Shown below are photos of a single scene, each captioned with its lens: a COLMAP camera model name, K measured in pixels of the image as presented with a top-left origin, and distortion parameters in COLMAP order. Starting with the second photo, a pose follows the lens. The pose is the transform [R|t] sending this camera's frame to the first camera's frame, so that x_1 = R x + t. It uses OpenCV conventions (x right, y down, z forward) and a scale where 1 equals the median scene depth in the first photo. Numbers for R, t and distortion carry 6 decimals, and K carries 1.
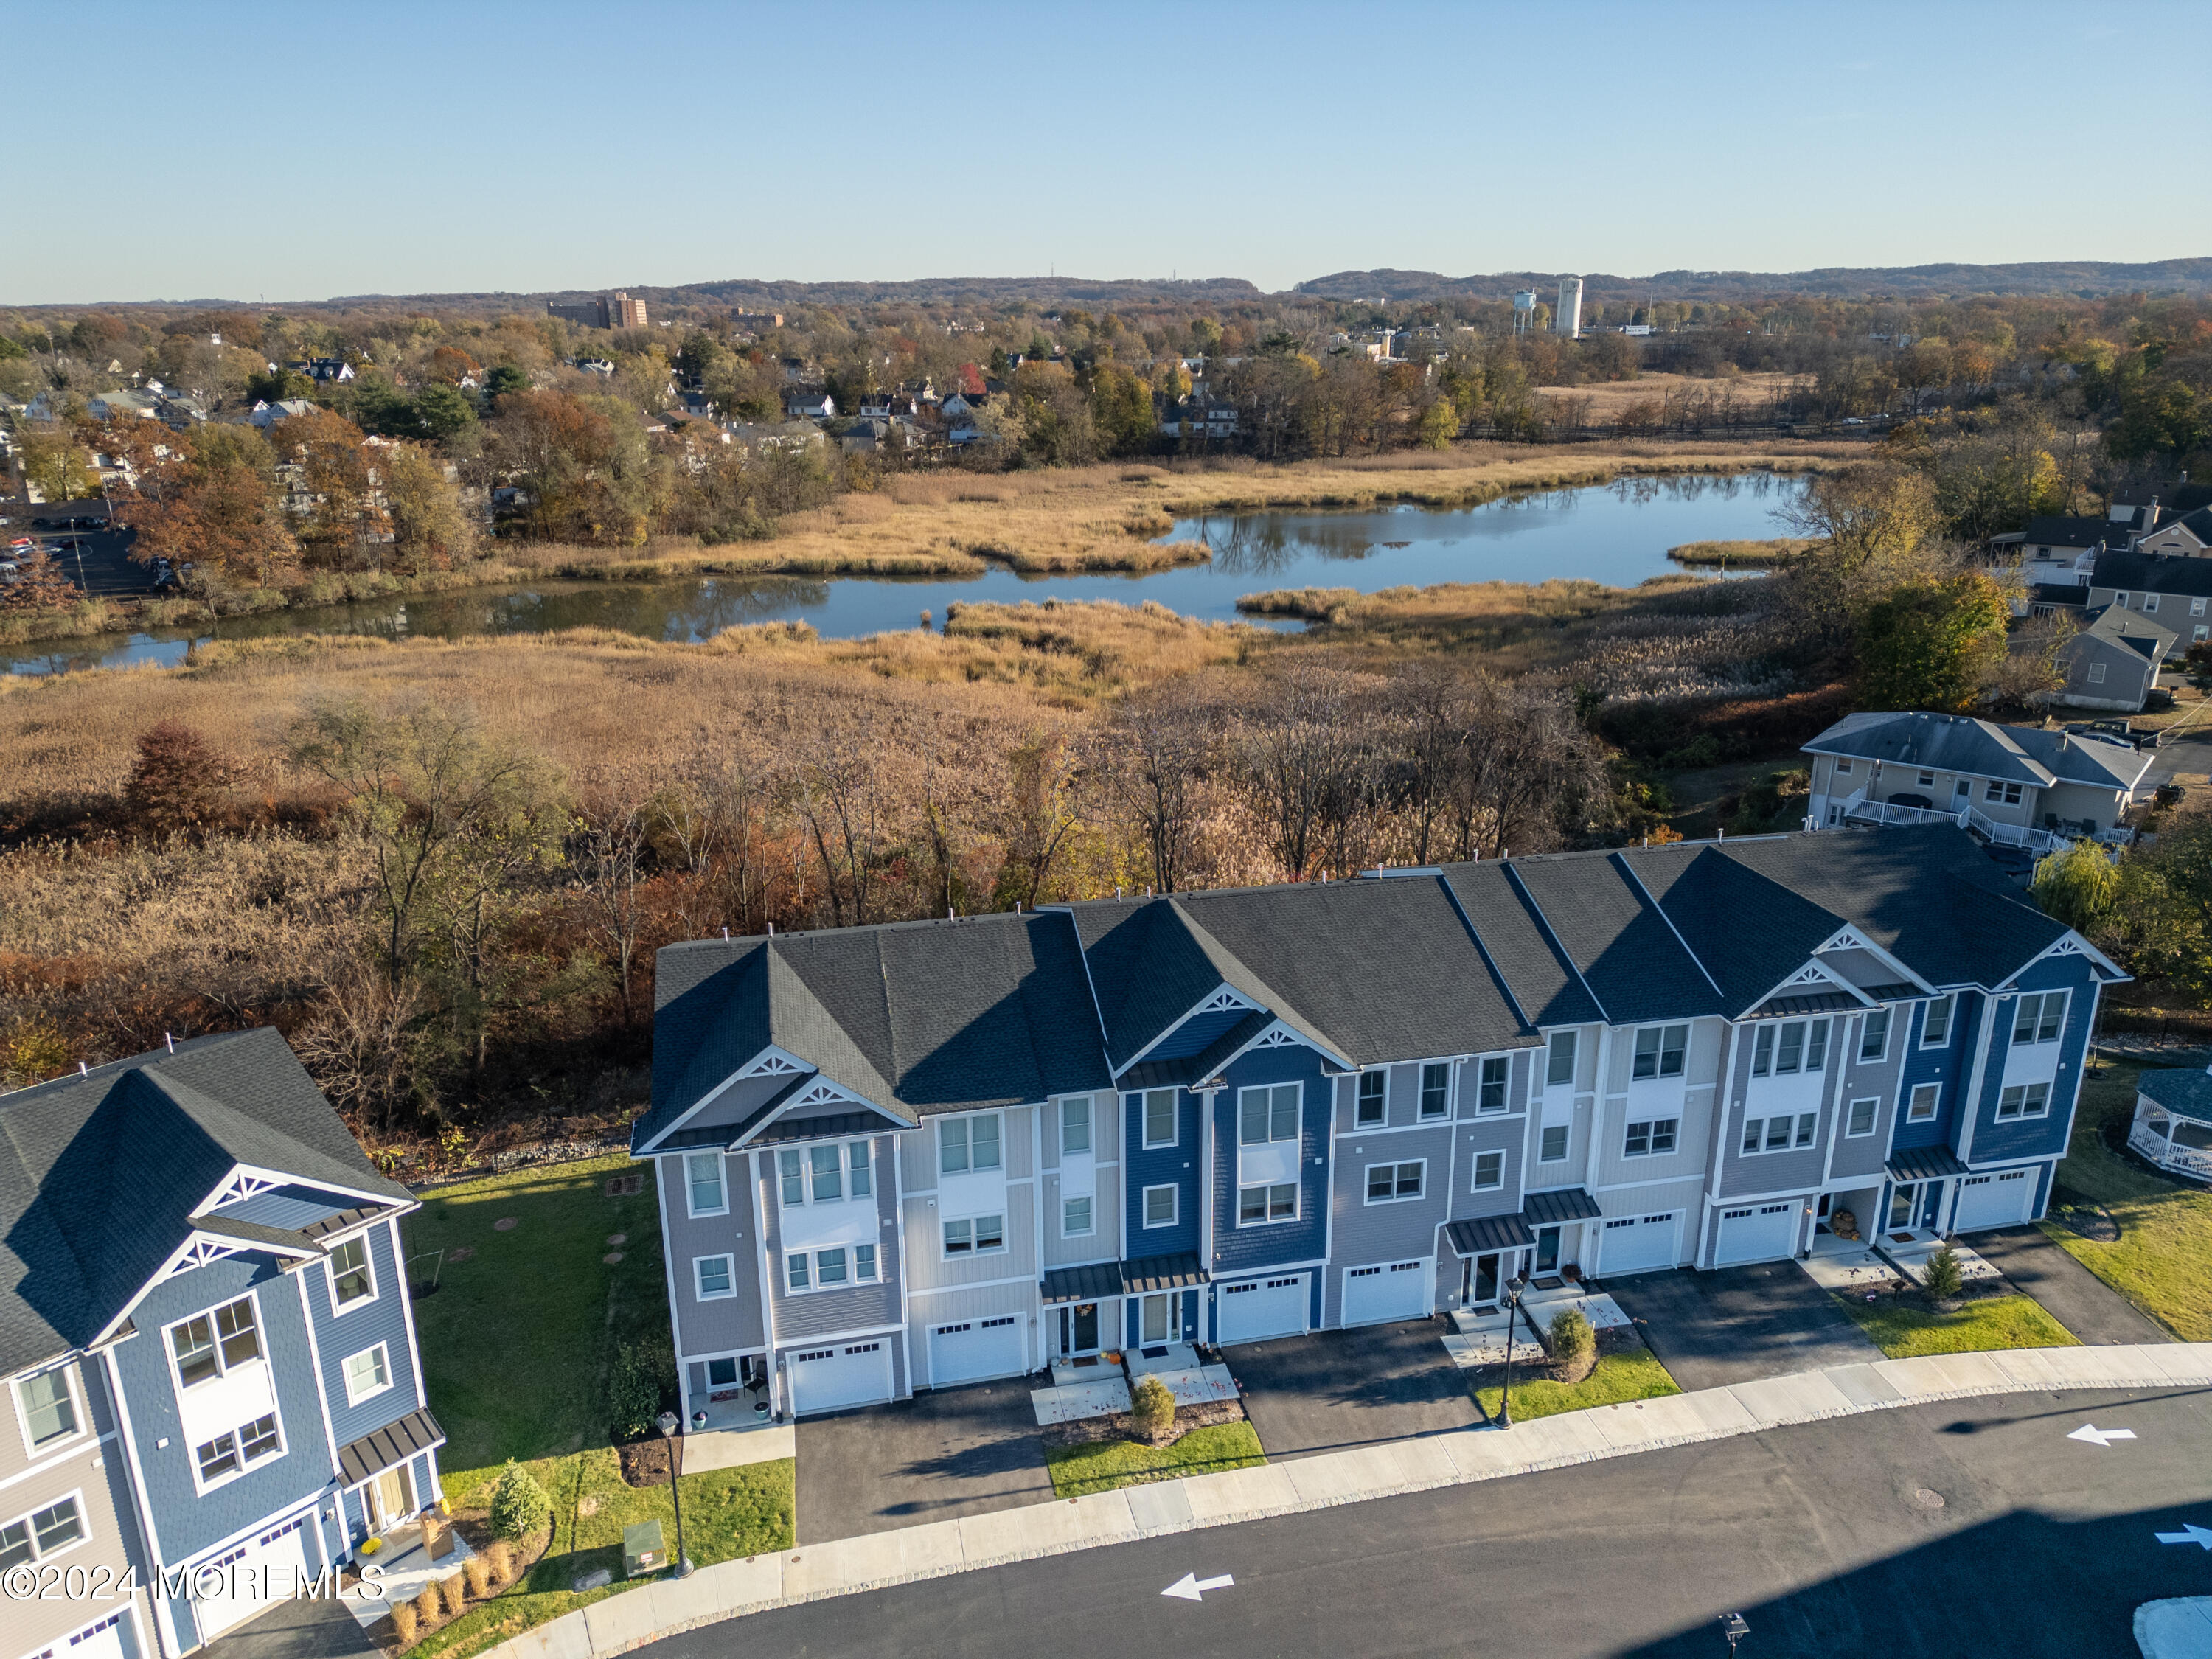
lens RADIAL K [[1539.3, 0, 1106.0], [0, 1539.3, 829.5], [0, 0, 1]] dist [0.084291, -0.058223]
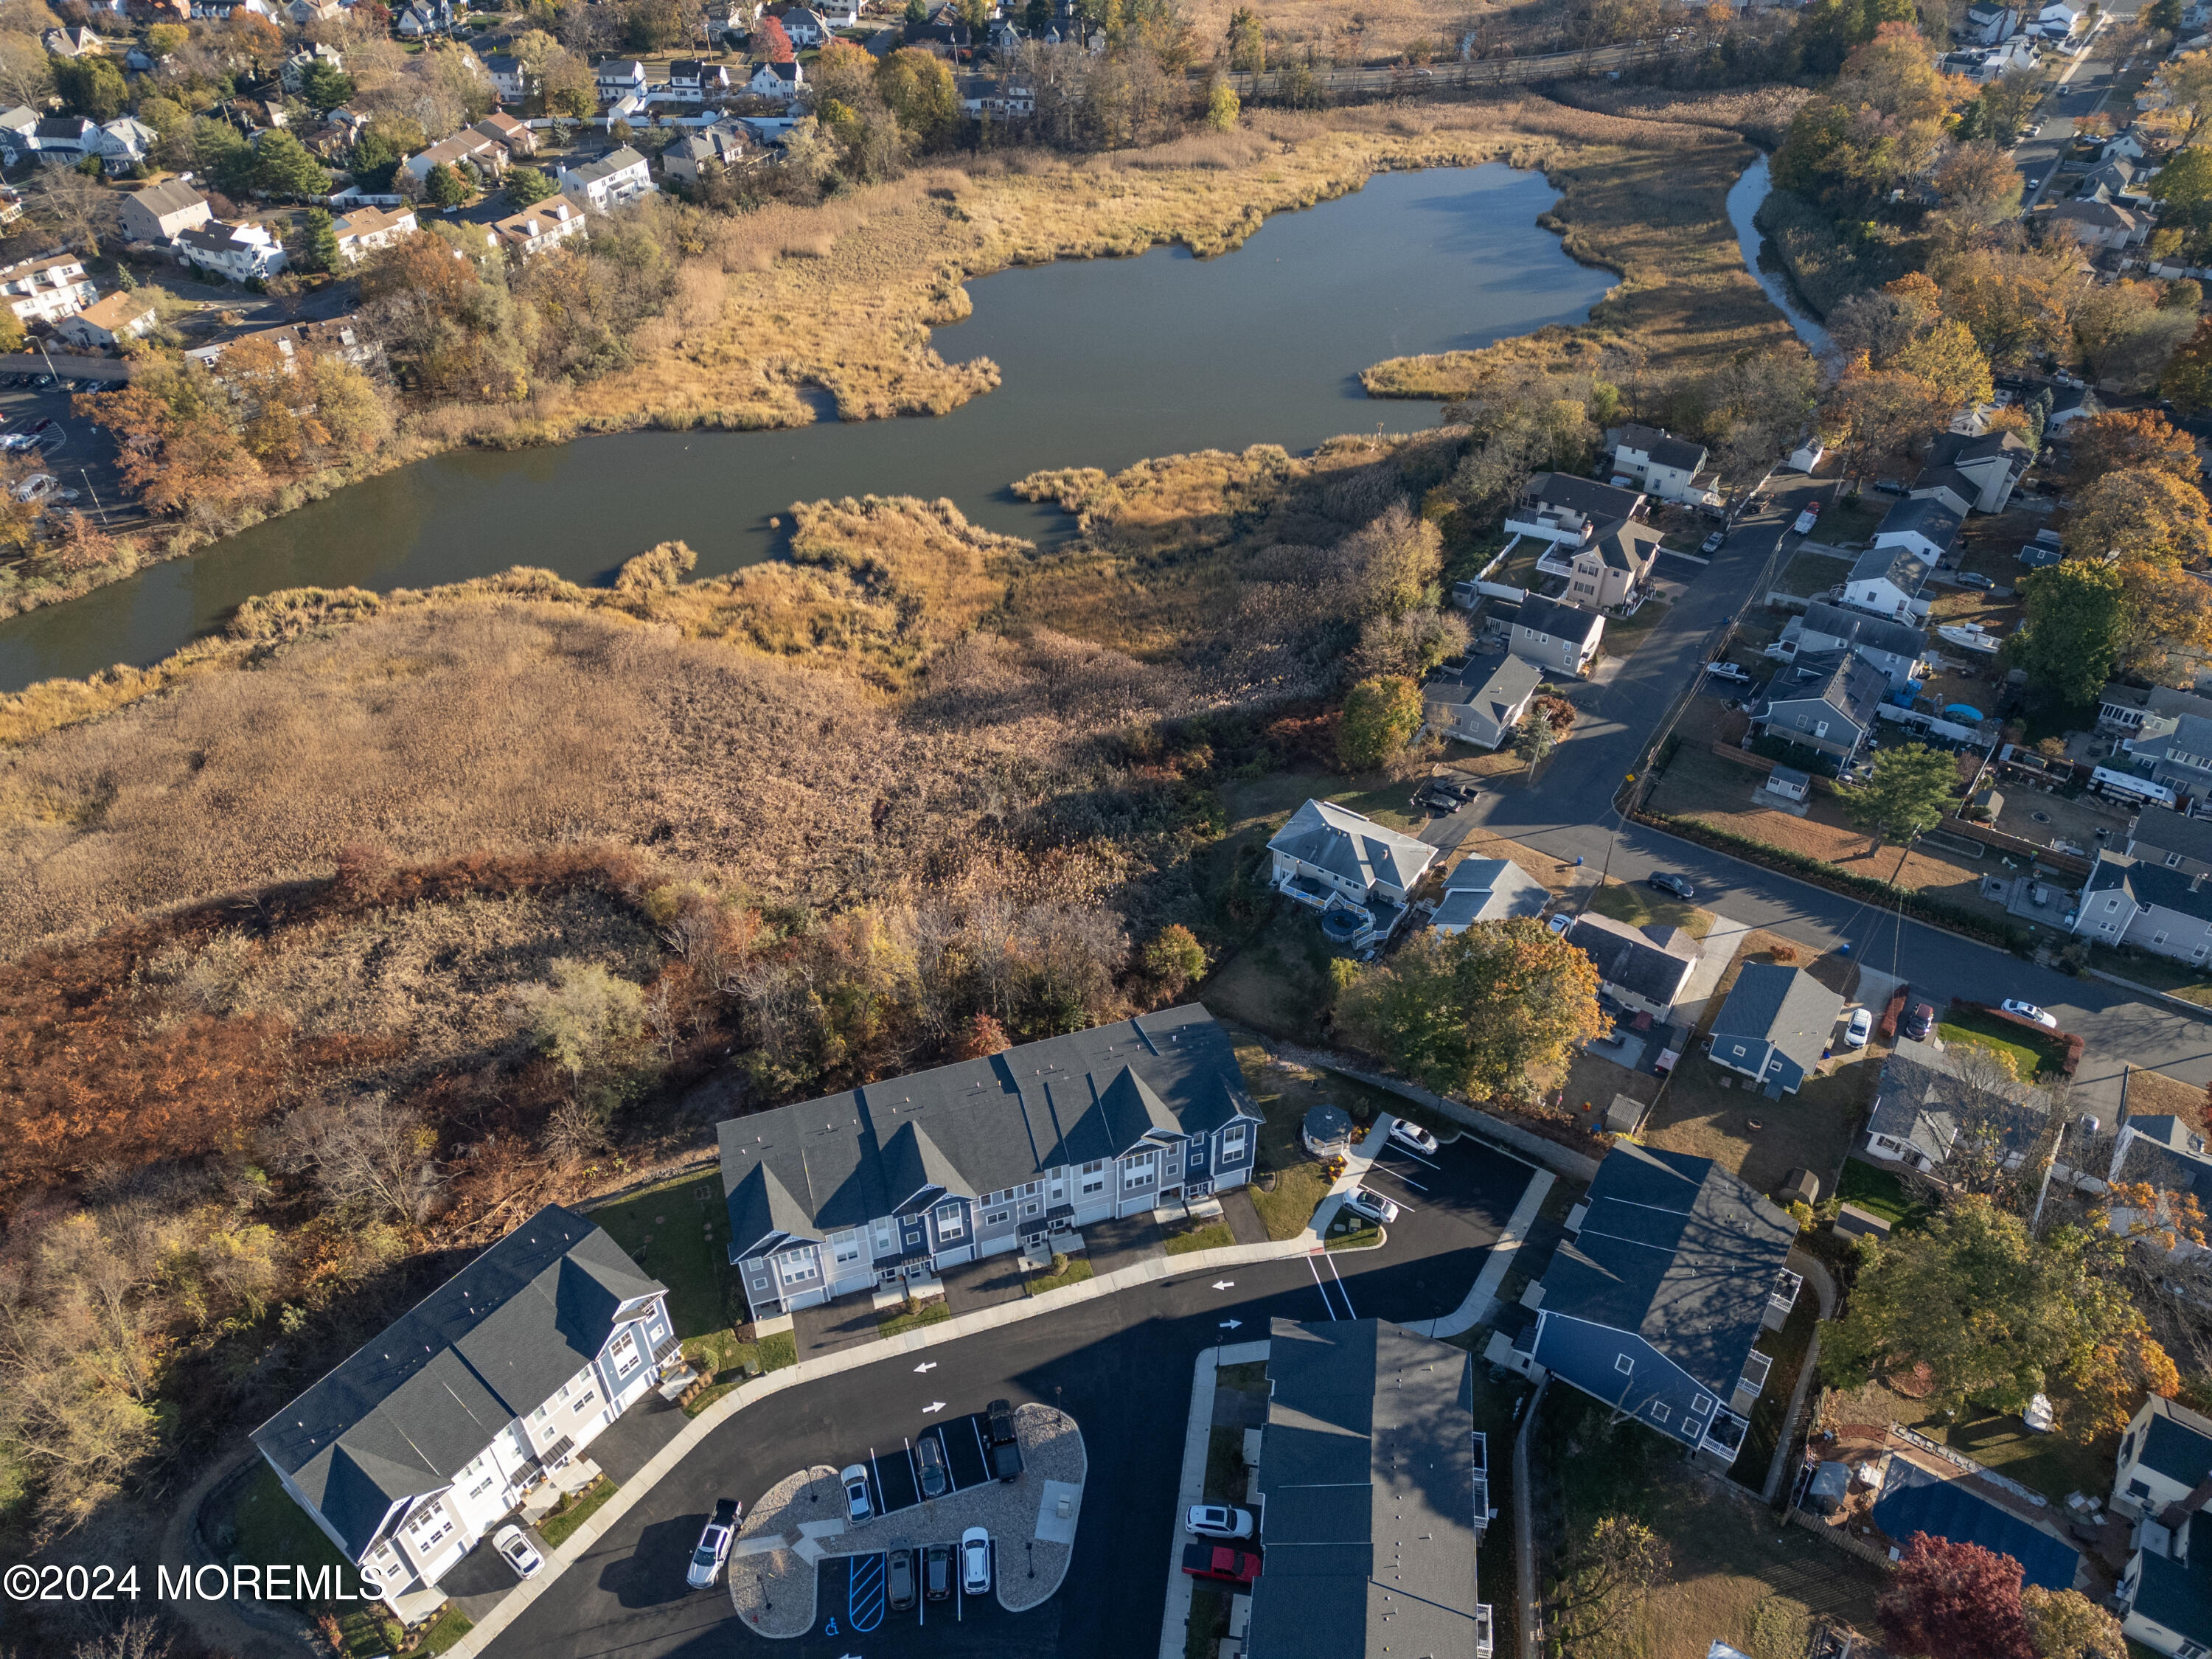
lens RADIAL K [[1539.3, 0, 1106.0], [0, 1539.3, 829.5], [0, 0, 1]] dist [0.084291, -0.058223]
pose [[0.995983, -0.055543, 0.070233, 0.221400], [0.025719, 0.928766, 0.369773, -1.443267], [-0.085768, -0.366481, 0.926464, -1.344487]]
